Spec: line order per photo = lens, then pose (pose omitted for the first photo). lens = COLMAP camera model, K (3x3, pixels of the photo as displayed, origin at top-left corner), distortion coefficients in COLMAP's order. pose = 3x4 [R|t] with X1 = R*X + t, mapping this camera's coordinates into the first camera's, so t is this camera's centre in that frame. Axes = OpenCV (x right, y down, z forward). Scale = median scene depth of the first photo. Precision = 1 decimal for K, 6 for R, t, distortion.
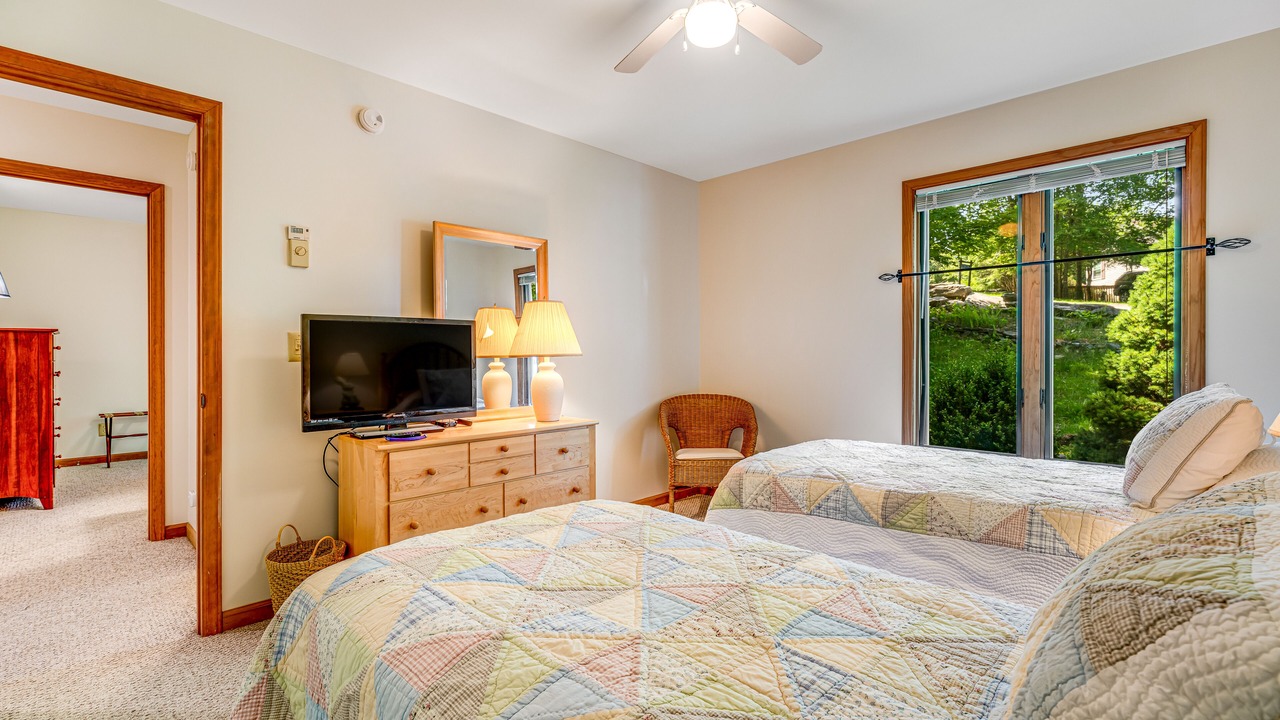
lens RADIAL K [[552.0, 0, 636.7], [0, 552.0, 356.4], [0, 0, 1]] dist [-0.001552, -0.000254]
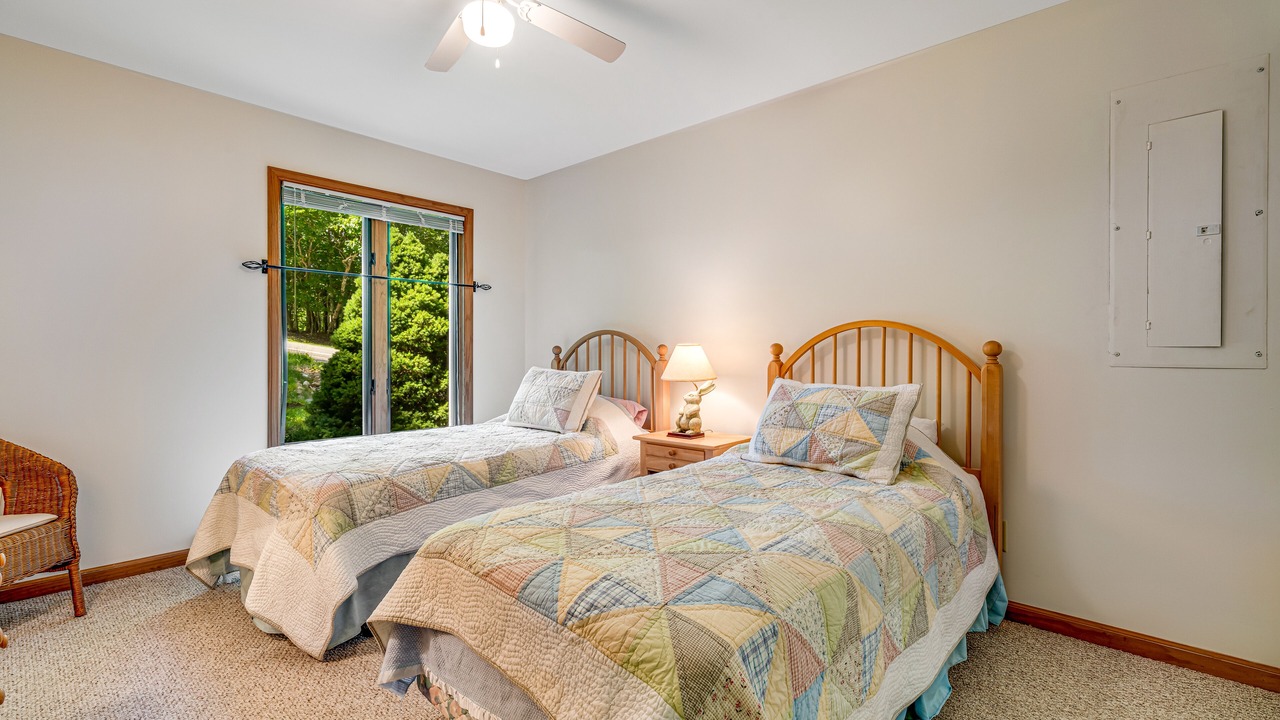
lens RADIAL K [[552.0, 0, 636.7], [0, 552.0, 356.4], [0, 0, 1]] dist [-0.001552, -0.000254]
pose [[-0.011451, -0.006397, 0.999914, -0.727788], [0.003001, 0.999975, 0.006432, 0.002940], [-0.999930, 0.003074, -0.011432, 0.607035]]
